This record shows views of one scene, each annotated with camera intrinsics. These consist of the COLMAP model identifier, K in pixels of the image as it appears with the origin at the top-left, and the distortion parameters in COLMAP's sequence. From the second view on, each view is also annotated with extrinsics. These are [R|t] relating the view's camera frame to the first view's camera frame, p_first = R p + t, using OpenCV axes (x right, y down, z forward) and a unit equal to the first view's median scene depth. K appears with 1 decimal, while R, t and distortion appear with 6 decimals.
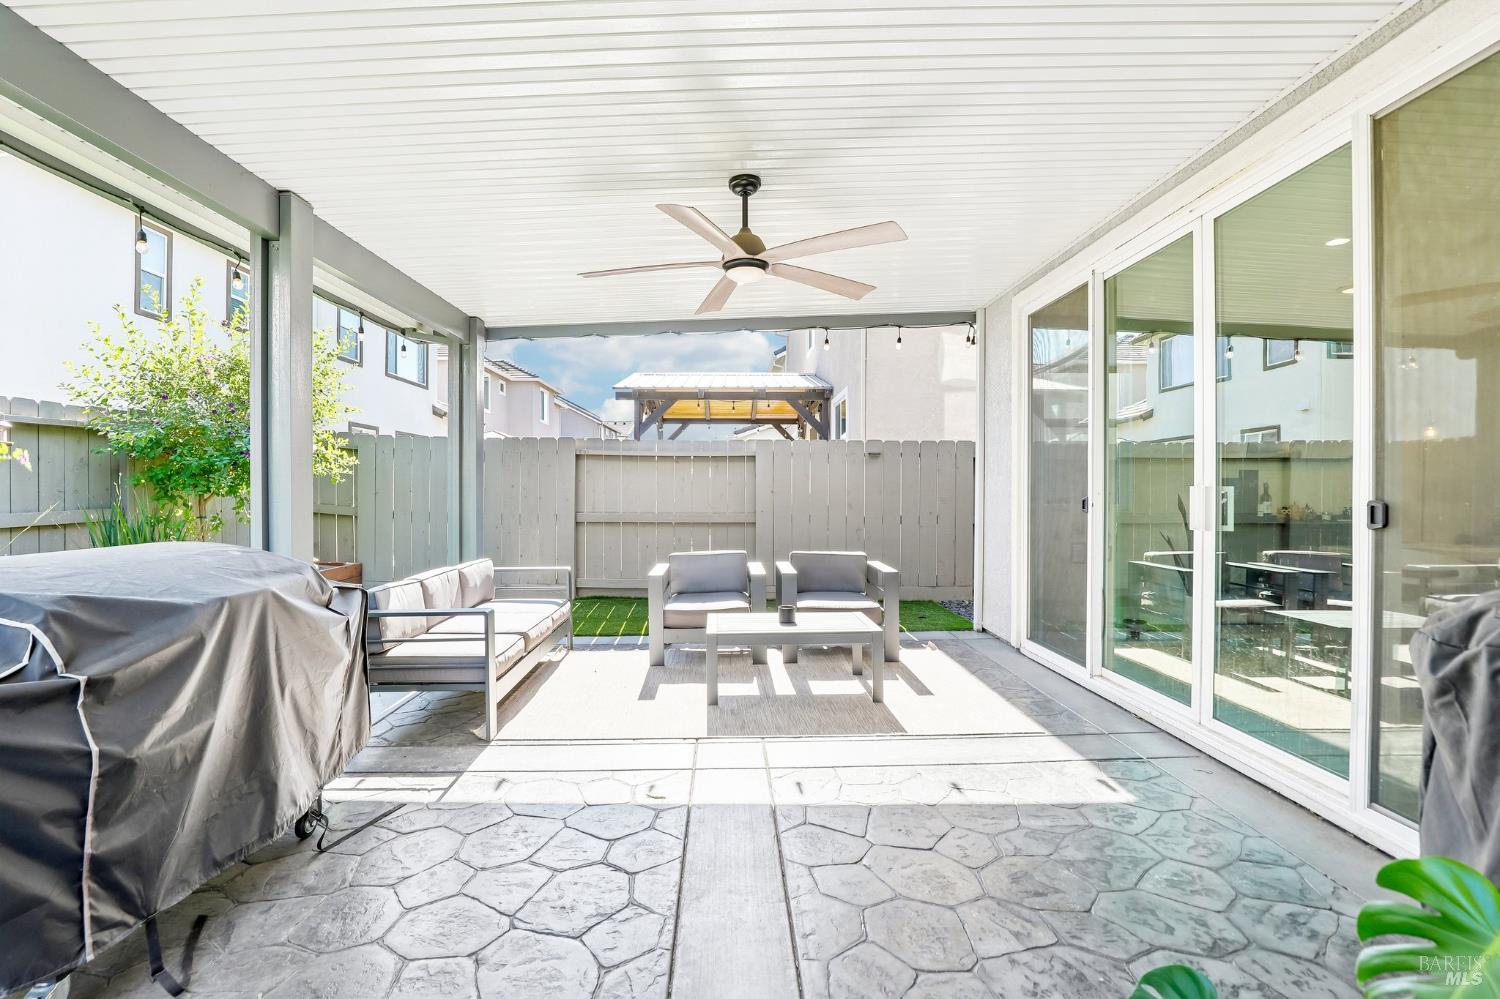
lens RADIAL K [[688.3, 0, 745.4], [0, 688.3, 494.7], [0, 0, 1]] dist [-0.037043, 0.007052]
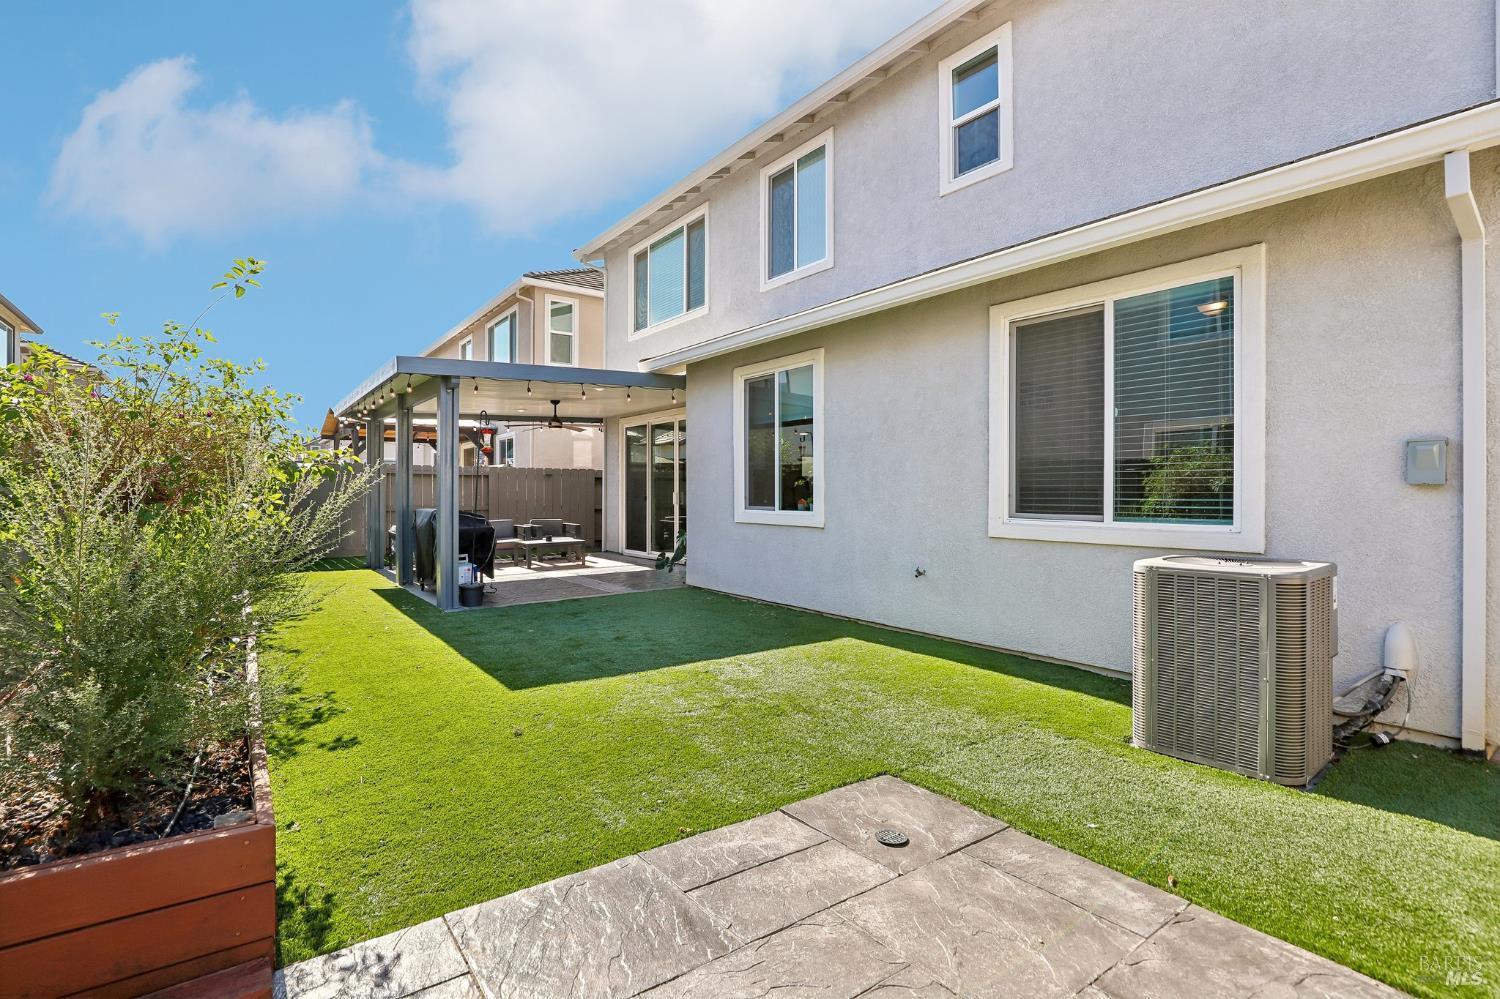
lens RADIAL K [[688.3, 0, 745.4], [0, 688.3, 494.7], [0, 0, 1]] dist [-0.037043, 0.007052]
pose [[0.822208, -0.008802, 0.569119, -0.745408], [0.007434, 0.999961, 0.004725, -0.001238], [-0.569138, 0.000346, 0.822242, -1.500384]]
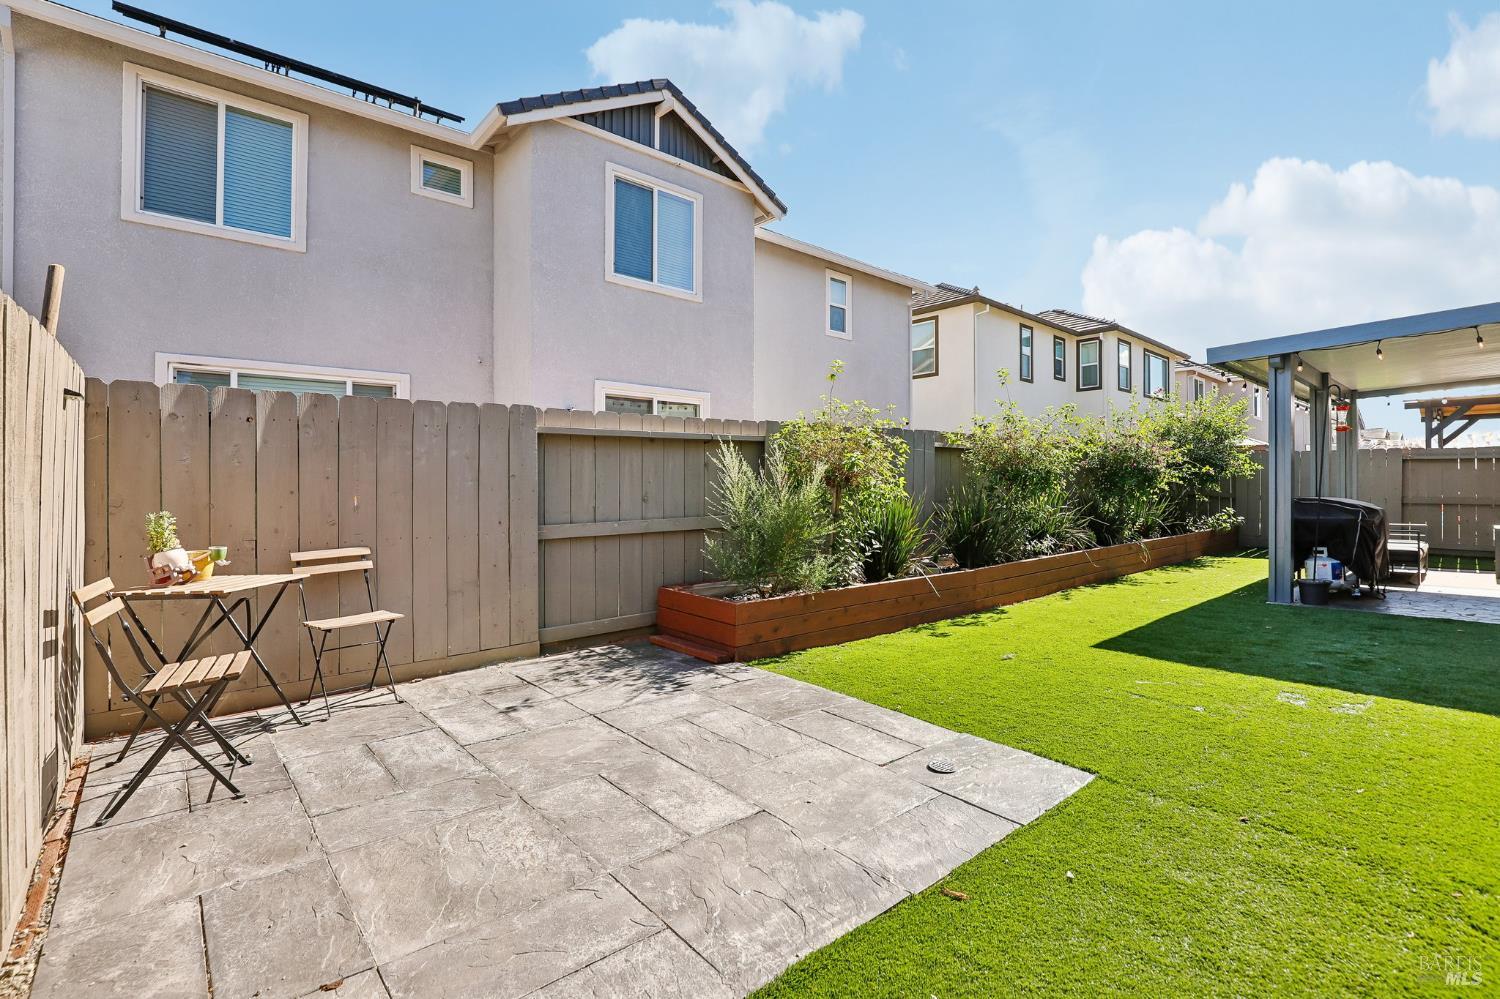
lens RADIAL K [[688.3, 0, 745.4], [0, 688.3, 494.7], [0, 0, 1]] dist [-0.037043, 0.007052]
pose [[0.636373, 0.000174, -0.771382, -0.055194], [0.001958, 0.999996, 0.001841, 0.025067], [0.771379, -0.002682, 0.636370, -1.635084]]
